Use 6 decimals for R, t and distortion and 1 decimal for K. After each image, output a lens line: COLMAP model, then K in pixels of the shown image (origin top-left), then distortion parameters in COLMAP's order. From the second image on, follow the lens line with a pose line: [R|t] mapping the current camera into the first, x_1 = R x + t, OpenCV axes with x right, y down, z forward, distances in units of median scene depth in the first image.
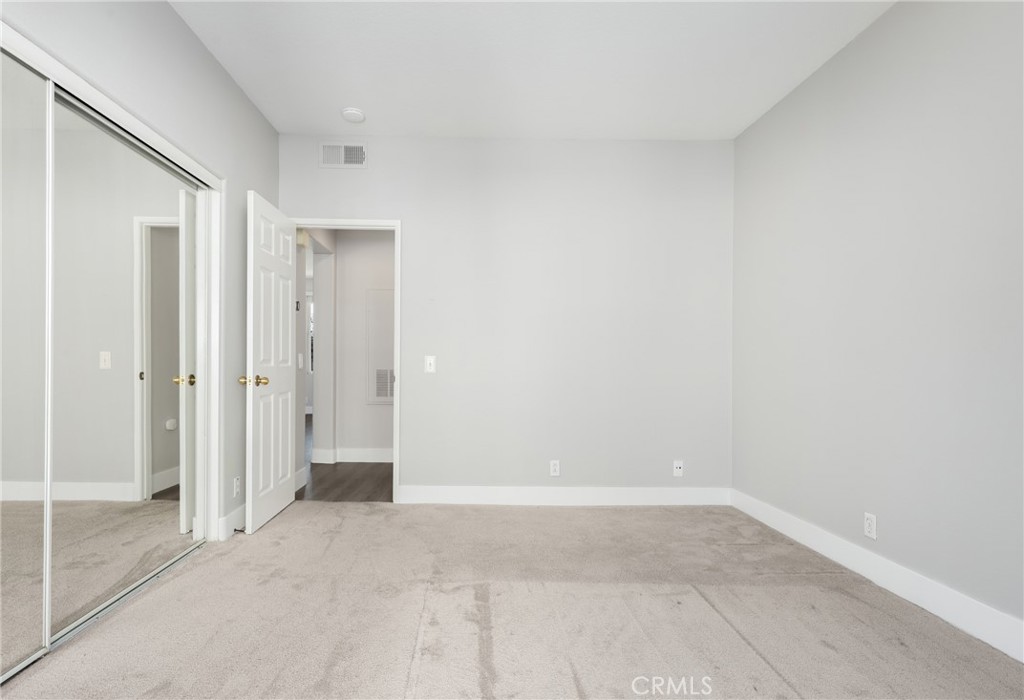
lens RADIAL K [[519.2, 0, 471.1], [0, 519.2, 349.2], [0, 0, 1]] dist [0.000163, -0.000773]
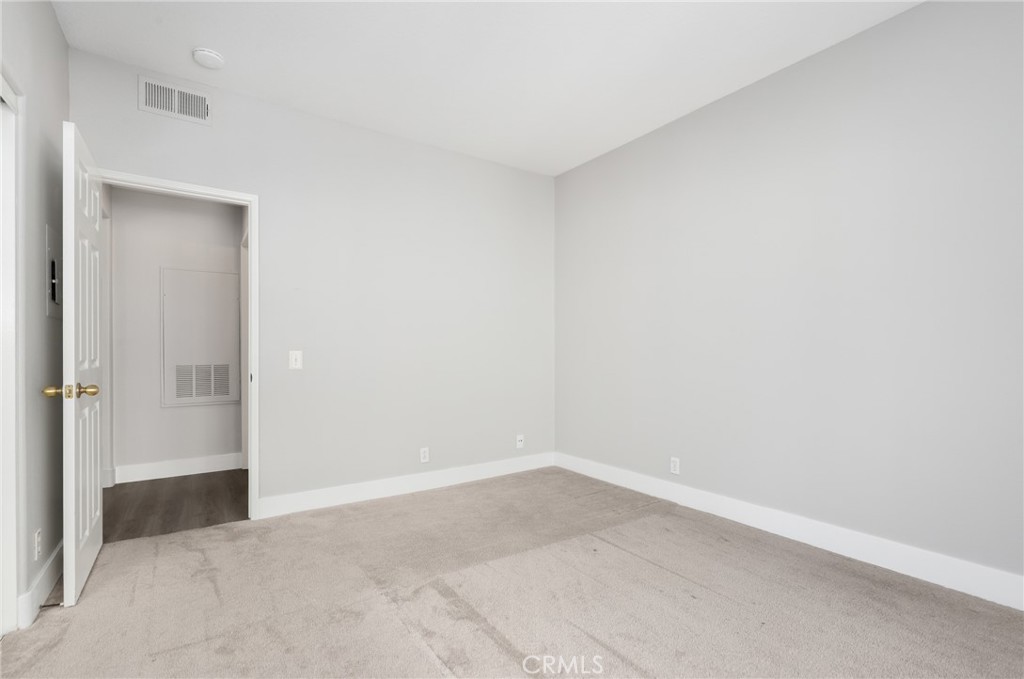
lens RADIAL K [[471.5, 0, 515.5], [0, 471.5, 340.5], [0, 0, 1]] dist [0.001381, -0.000258]
pose [[0.826934, 0.001206, 0.562298, -0.464164], [-0.006816, 0.999946, 0.007880, -0.029084], [-0.562258, -0.010349, 0.826897, 0.201286]]
